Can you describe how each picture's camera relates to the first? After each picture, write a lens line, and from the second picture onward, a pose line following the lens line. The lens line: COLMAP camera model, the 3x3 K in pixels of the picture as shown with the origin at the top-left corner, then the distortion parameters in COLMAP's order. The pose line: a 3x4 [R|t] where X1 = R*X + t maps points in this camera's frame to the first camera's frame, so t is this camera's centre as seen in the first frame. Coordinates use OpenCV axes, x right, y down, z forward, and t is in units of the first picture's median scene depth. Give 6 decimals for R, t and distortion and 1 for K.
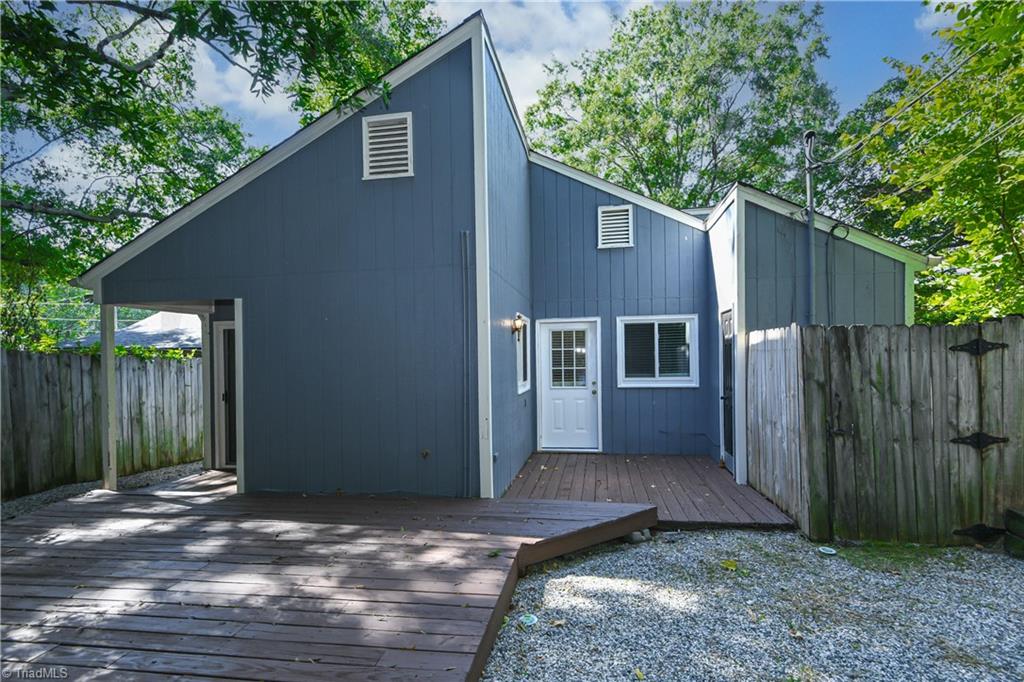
lens RADIAL K [[526.2, 0, 512.7], [0, 526.2, 345.3], [0, 0, 1]] dist [0.012726, -0.000131]
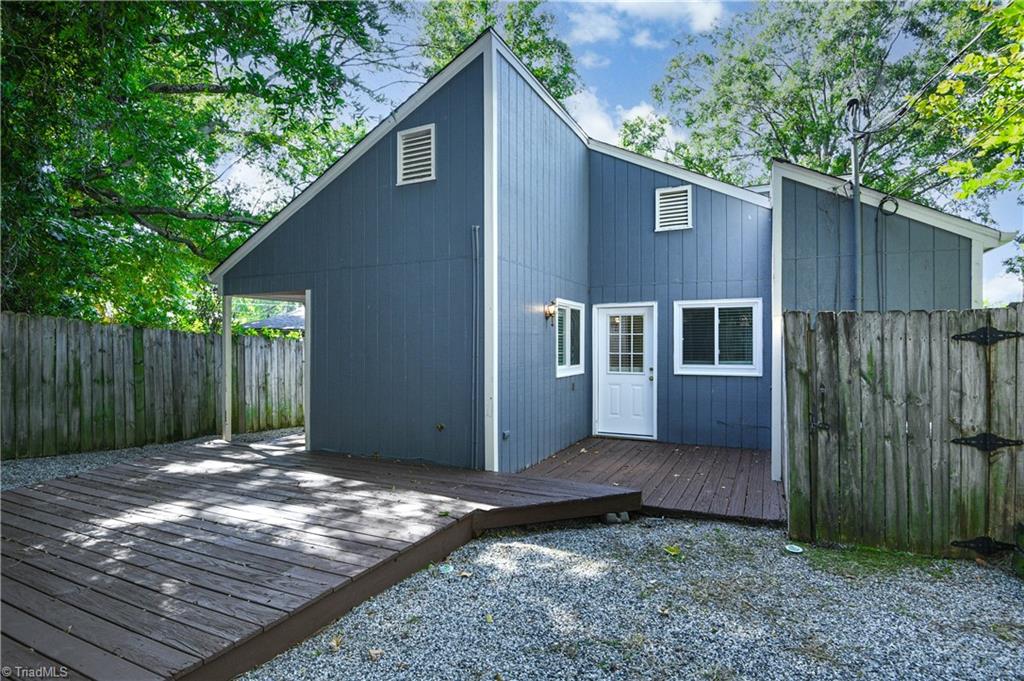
lens RADIAL K [[539.8, 0, 511.5], [0, 539.8, 321.3], [0, 0, 1]] dist [-0.023526, -0.000419]
pose [[0.958711, 0.002692, -0.284370, 0.329726], [-0.006618, 0.999896, -0.012845, -0.004342], [0.284306, 0.014196, 0.958629, -0.059196]]
